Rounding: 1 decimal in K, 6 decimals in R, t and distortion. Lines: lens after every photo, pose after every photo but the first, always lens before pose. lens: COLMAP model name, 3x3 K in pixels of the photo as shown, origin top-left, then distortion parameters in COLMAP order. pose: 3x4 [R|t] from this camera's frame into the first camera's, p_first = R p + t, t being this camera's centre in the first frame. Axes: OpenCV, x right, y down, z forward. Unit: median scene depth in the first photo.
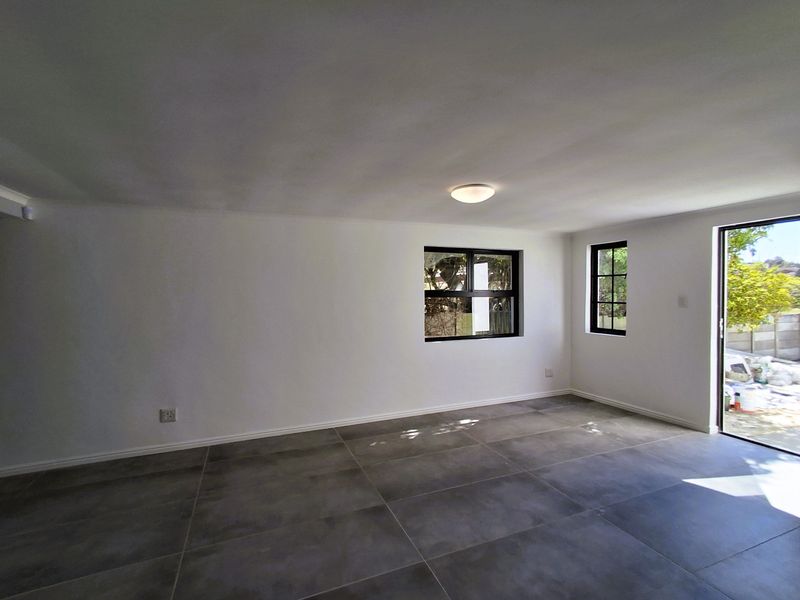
lens RADIAL K [[382.8, 0, 401.0], [0, 382.8, 302.1], [0, 0, 1]] dist [0.007601, 0.000801]
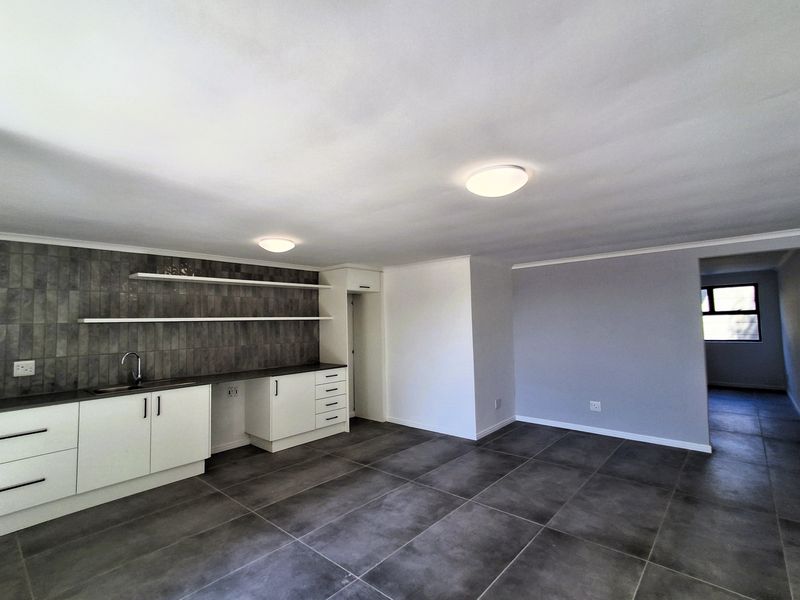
lens RADIAL K [[382.8, 0, 401.0], [0, 382.8, 302.1], [0, 0, 1]] dist [0.007601, 0.000801]
pose [[-0.896719, 0.009249, -0.442503, 0.862453], [0.022152, 0.999466, -0.024000, -0.066043], [0.442045, -0.031324, -0.896446, 2.021083]]
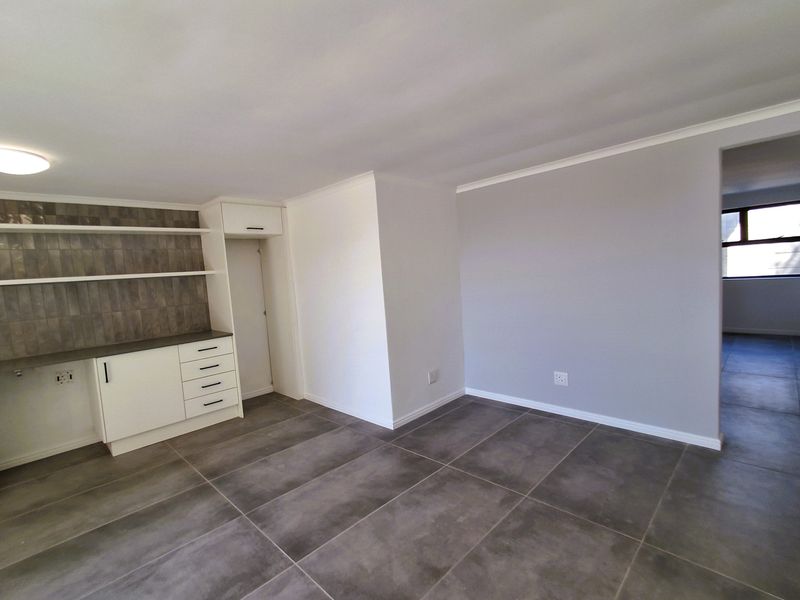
lens RADIAL K [[382.8, 0, 401.0], [0, 382.8, 302.1], [0, 0, 1]] dist [0.007601, 0.000801]
pose [[-0.915825, 0.105650, -0.387430, 0.109493], [0.068200, 0.991676, 0.109210, -0.031708], [0.395744, 0.073595, -0.915407, 1.703497]]
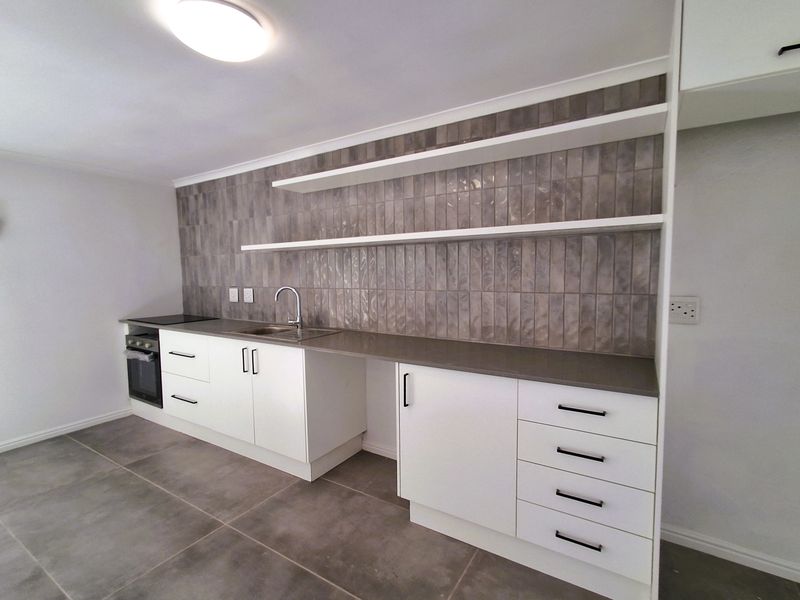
lens RADIAL K [[382.8, 0, 401.0], [0, 382.8, 302.1], [0, 0, 1]] dist [0.007601, 0.000801]
pose [[-0.581543, -0.044232, 0.812312, -0.094921], [0.039116, 0.995846, 0.082229, 0.039887], [-0.812574, 0.079594, -0.577397, 0.495871]]
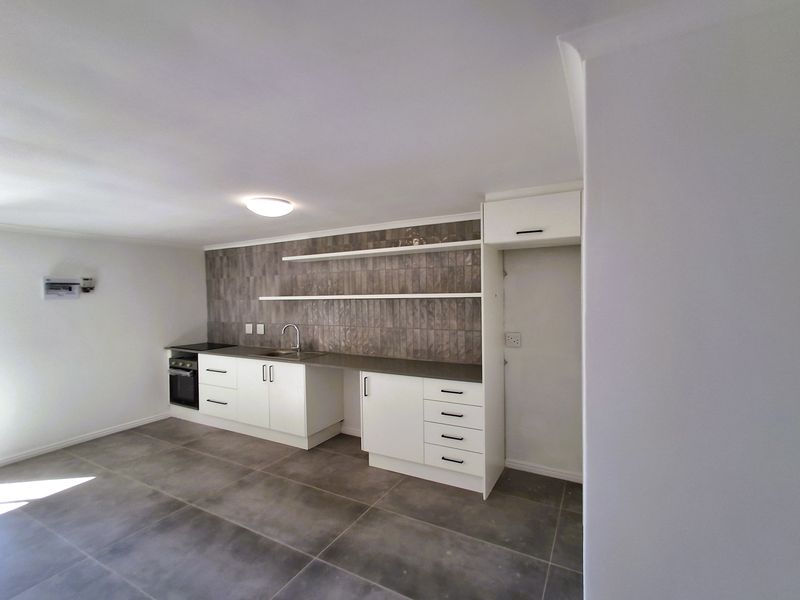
lens RADIAL K [[366.5, 0, 401.2], [0, 366.5, 307.8], [0, 0, 1]] dist [0.003933, 0.000593]
pose [[-0.629688, -0.002588, 0.776844, -0.613243], [0.040014, 0.998559, 0.035761, -0.047312], [-0.775817, 0.053603, -0.628677, 0.784835]]
